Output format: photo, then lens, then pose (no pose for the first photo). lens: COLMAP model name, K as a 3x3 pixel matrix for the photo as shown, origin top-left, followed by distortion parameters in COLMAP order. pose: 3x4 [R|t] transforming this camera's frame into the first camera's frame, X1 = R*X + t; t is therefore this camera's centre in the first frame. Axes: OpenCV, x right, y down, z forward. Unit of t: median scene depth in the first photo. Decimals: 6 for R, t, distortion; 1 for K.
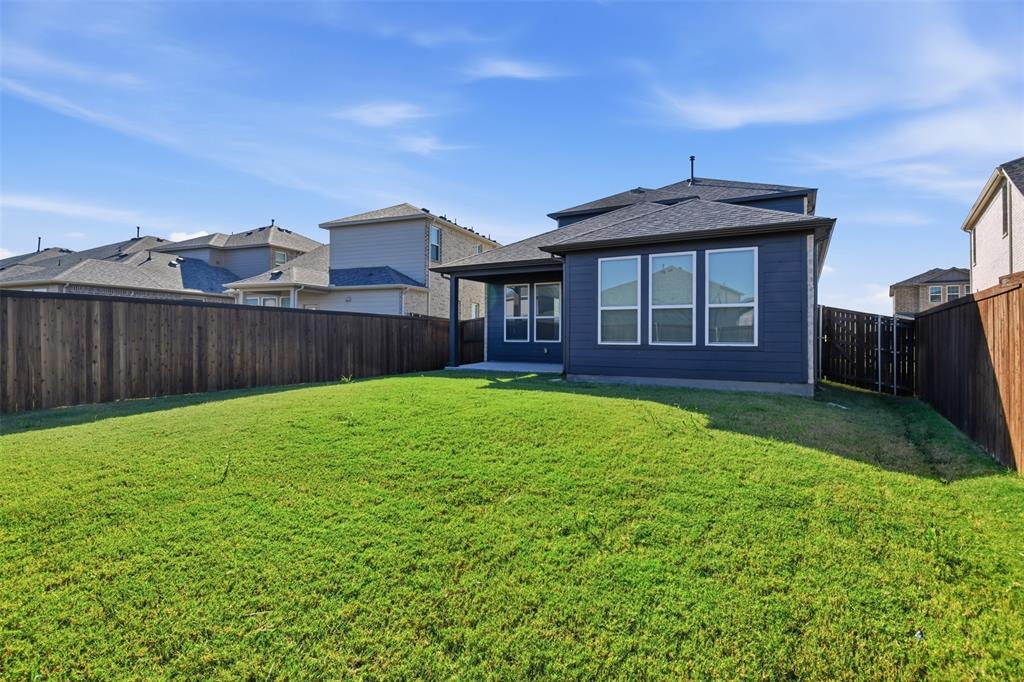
lens RADIAL K [[500.7, 0, 508.3], [0, 500.7, 336.2], [0, 0, 1]] dist [0.001015, -0.000143]
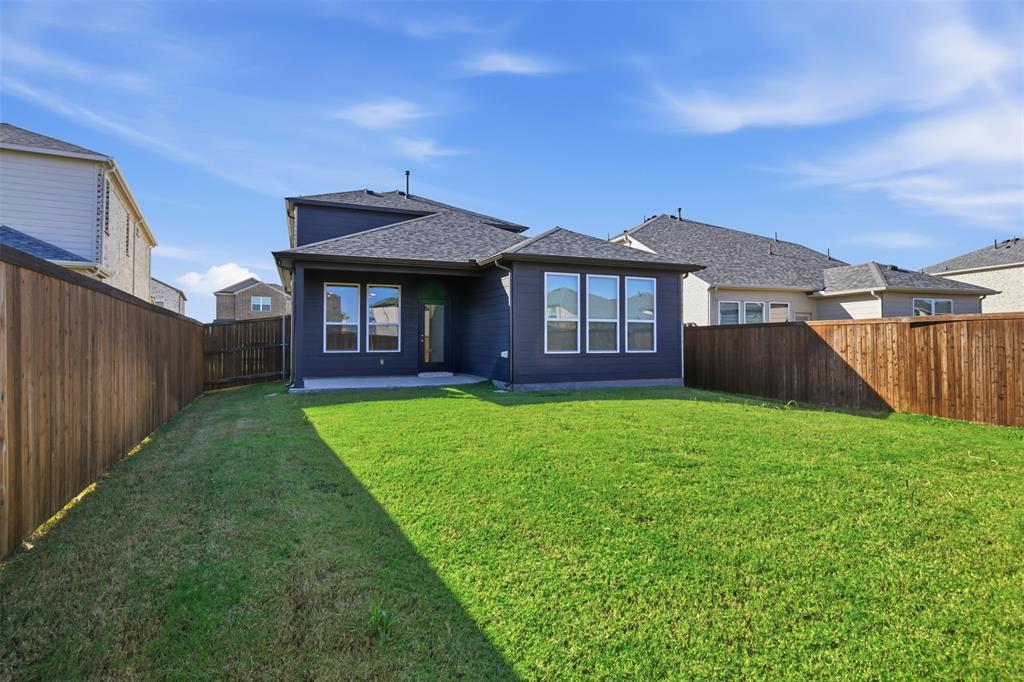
lens RADIAL K [[500.7, 0, 508.3], [0, 500.7, 336.2], [0, 0, 1]] dist [0.001015, -0.000143]
pose [[0.621994, 0.002985, 0.783016, -0.665854], [0.004401, 0.999964, -0.007308, -0.012381], [-0.783009, 0.007991, 0.621959, 0.394692]]
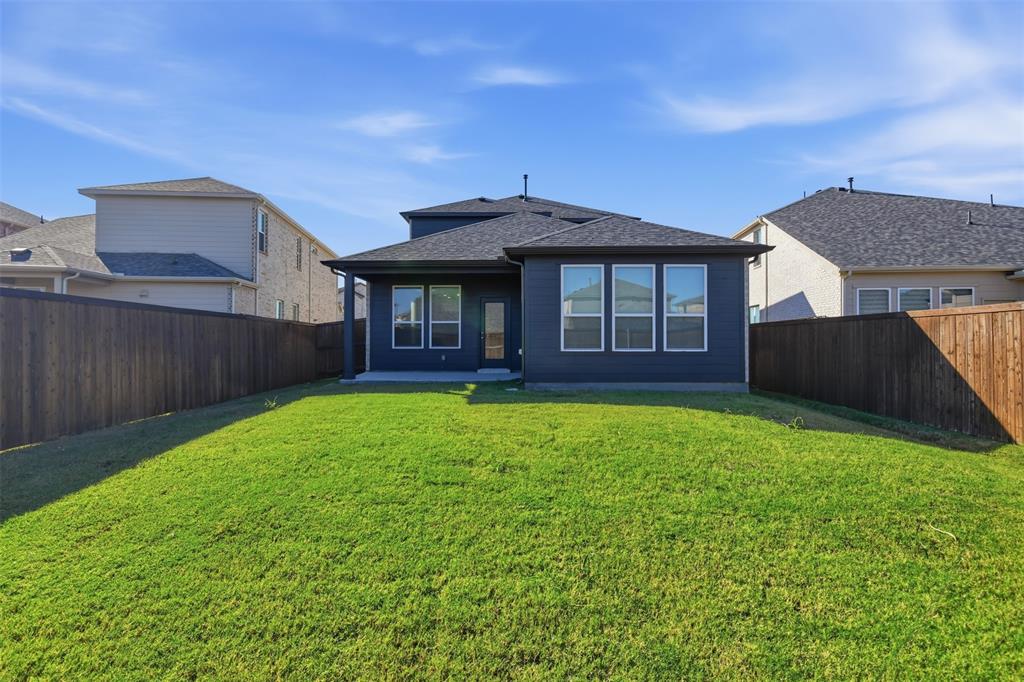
lens RADIAL K [[486.5, 0, 506.6], [0, 486.5, 334.7], [0, 0, 1]] dist [-0.011325, -0.001292]
pose [[0.877957, 0.000369, 0.478739, -0.360454], [0.003879, 0.999961, -0.007884, -0.009150], [-0.478724, 0.008779, 0.877922, 0.204726]]
